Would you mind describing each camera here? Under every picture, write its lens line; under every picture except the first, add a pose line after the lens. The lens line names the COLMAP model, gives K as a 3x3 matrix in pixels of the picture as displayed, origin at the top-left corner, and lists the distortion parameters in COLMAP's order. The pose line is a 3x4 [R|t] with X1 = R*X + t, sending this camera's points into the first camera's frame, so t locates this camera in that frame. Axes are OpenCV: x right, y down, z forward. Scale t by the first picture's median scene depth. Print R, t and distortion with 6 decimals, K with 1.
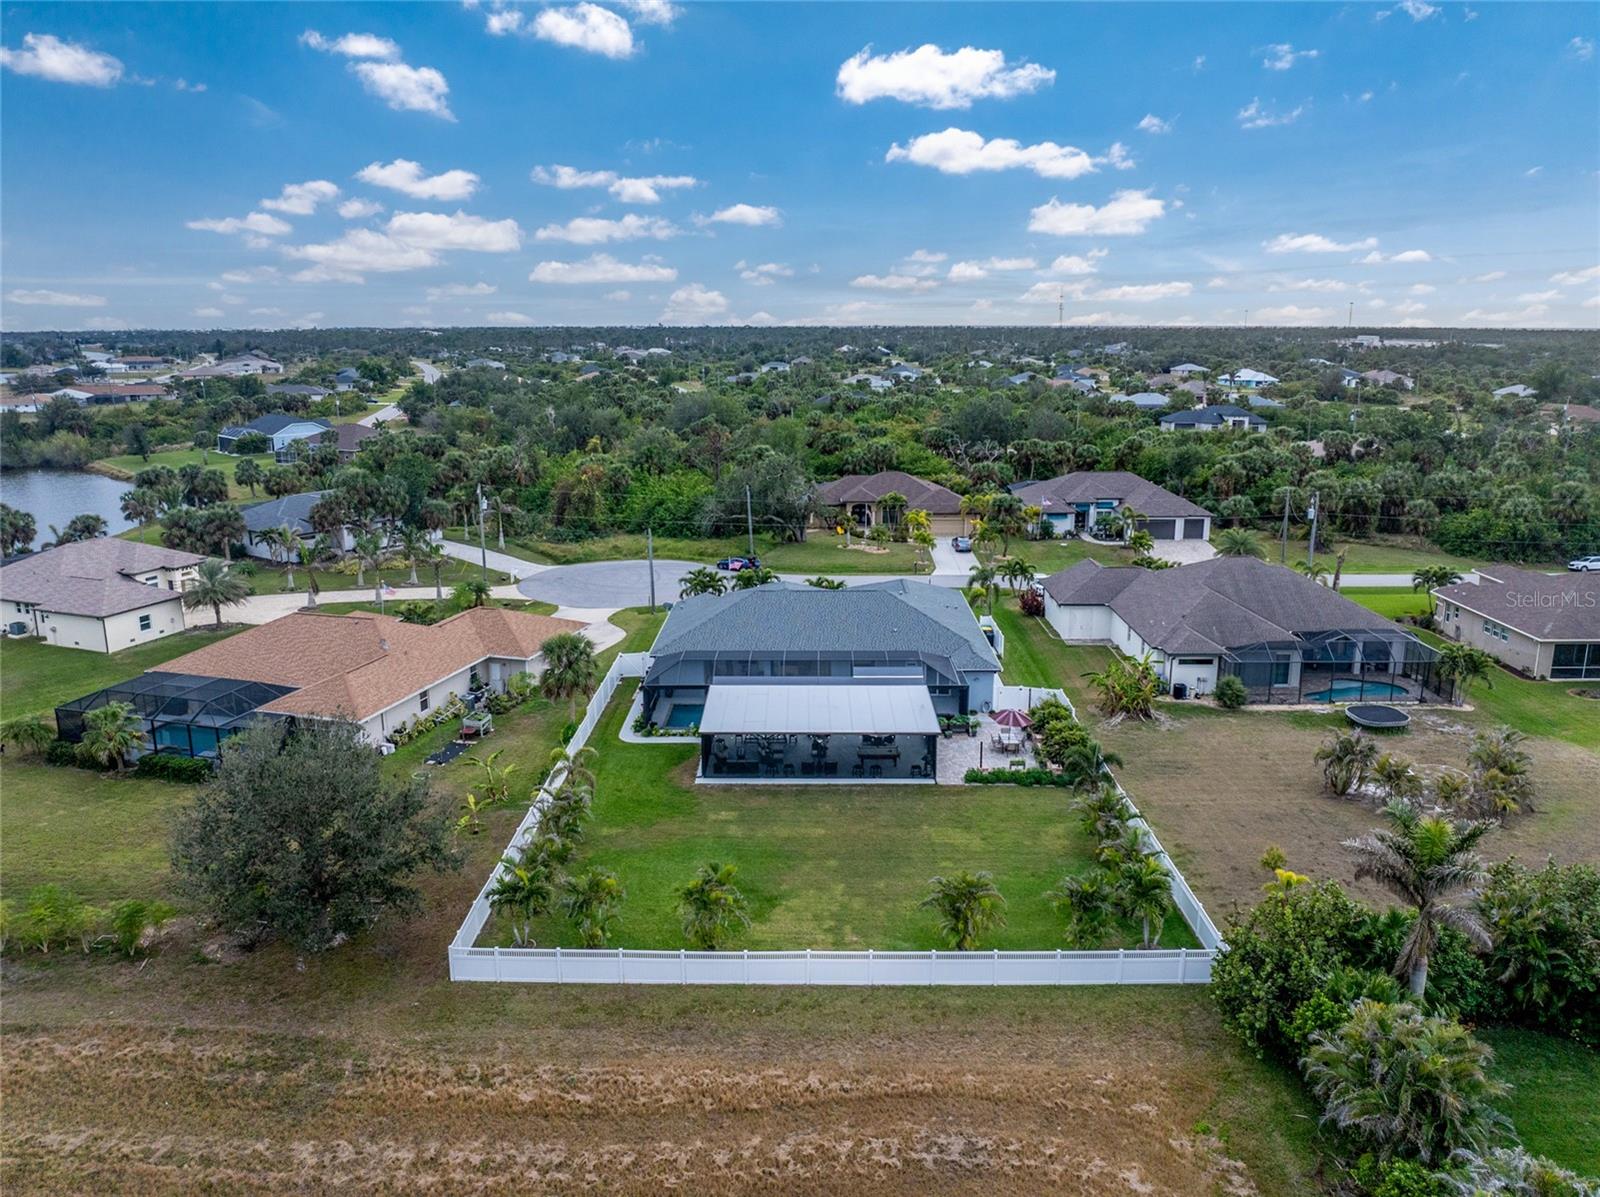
lens RADIAL K [[1112.5, 0, 800.0], [0, 1112.5, 598.5], [0, 0, 1]] dist [0.003324, -0.001775]
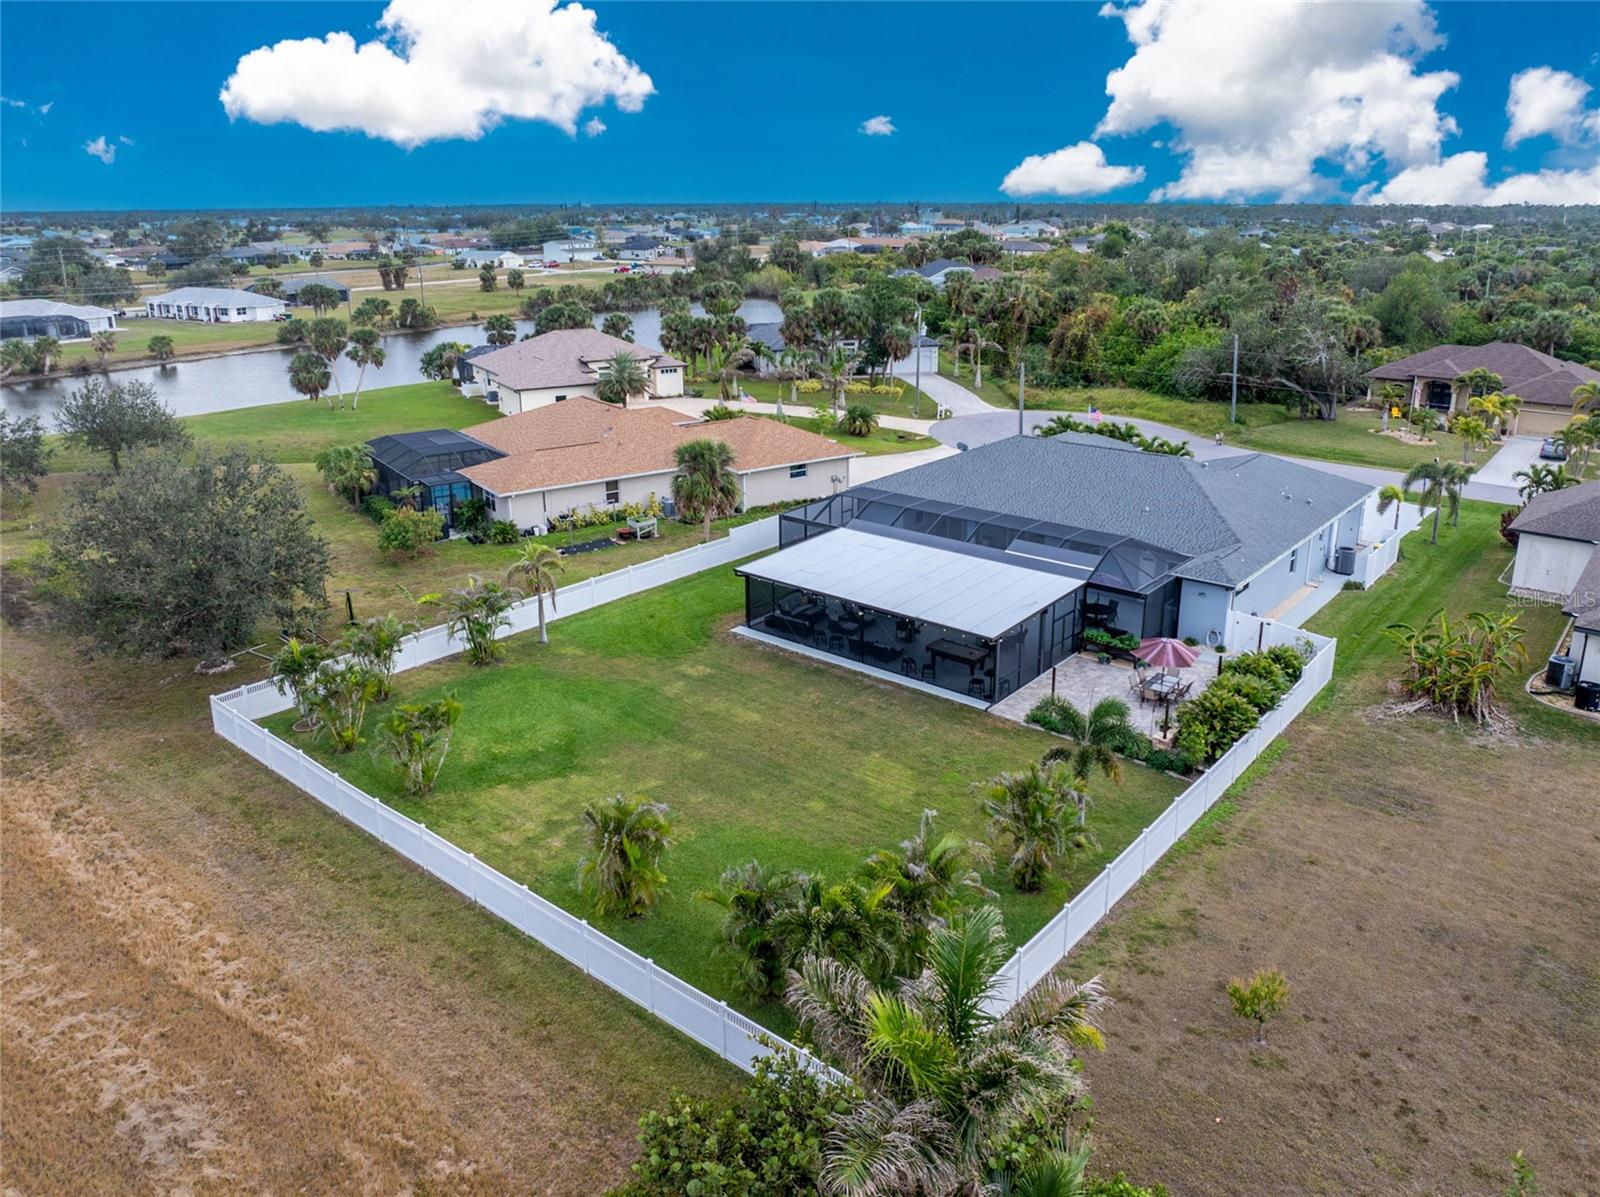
lens RADIAL K [[1112.5, 0, 800.0], [0, 1112.5, 598.5], [0, 0, 1]] dist [0.003324, -0.001775]
pose [[0.783126, 0.210833, -0.585033, 0.389791], [-0.147762, 0.976918, 0.154266, 0.009361], [0.604053, -0.034364, 0.796203, 0.358282]]
